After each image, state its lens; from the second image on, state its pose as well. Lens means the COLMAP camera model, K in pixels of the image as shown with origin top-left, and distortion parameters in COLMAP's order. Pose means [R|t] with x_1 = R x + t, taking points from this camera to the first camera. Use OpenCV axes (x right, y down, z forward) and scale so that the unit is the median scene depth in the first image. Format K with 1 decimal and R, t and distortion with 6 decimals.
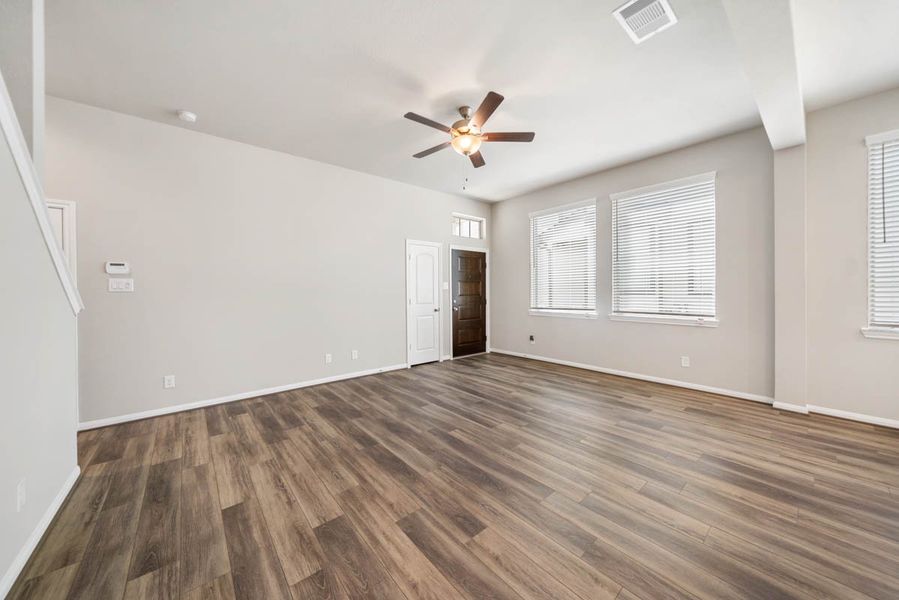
lens RADIAL K [[312.4, 0, 452.5], [0, 312.4, 293.8], [0, 0, 1]] dist [-0.006666, 0.000322]
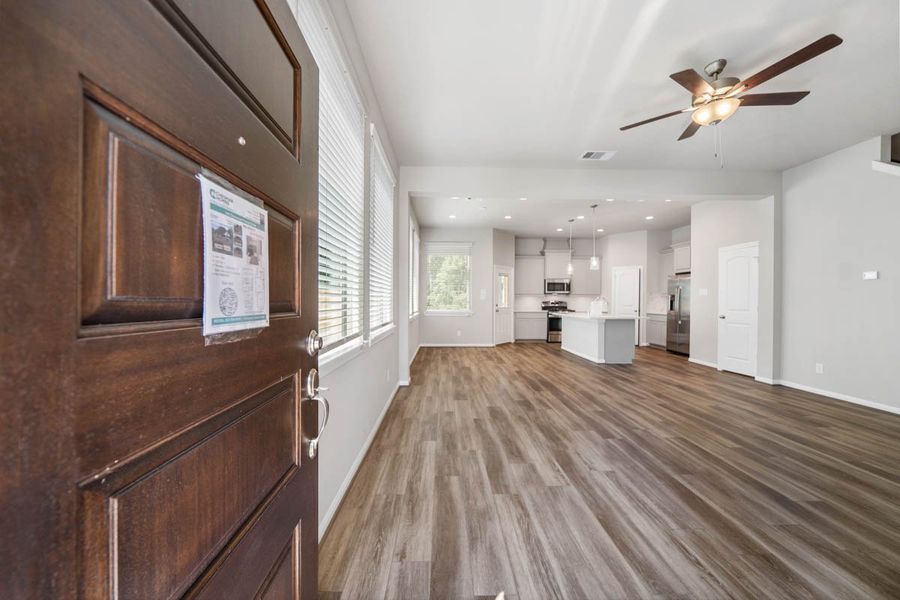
lens RADIAL K [[312.7, 0, 447.0], [0, 312.7, 300.3], [0, 0, 1]] dist [-0.006666, 0.000322]
pose [[-0.770273, 0.002686, 0.637708, 0.052721], [0.007024, 0.999966, 0.004272, 0.000909], [-0.637675, 0.007770, -0.770266, 1.654137]]
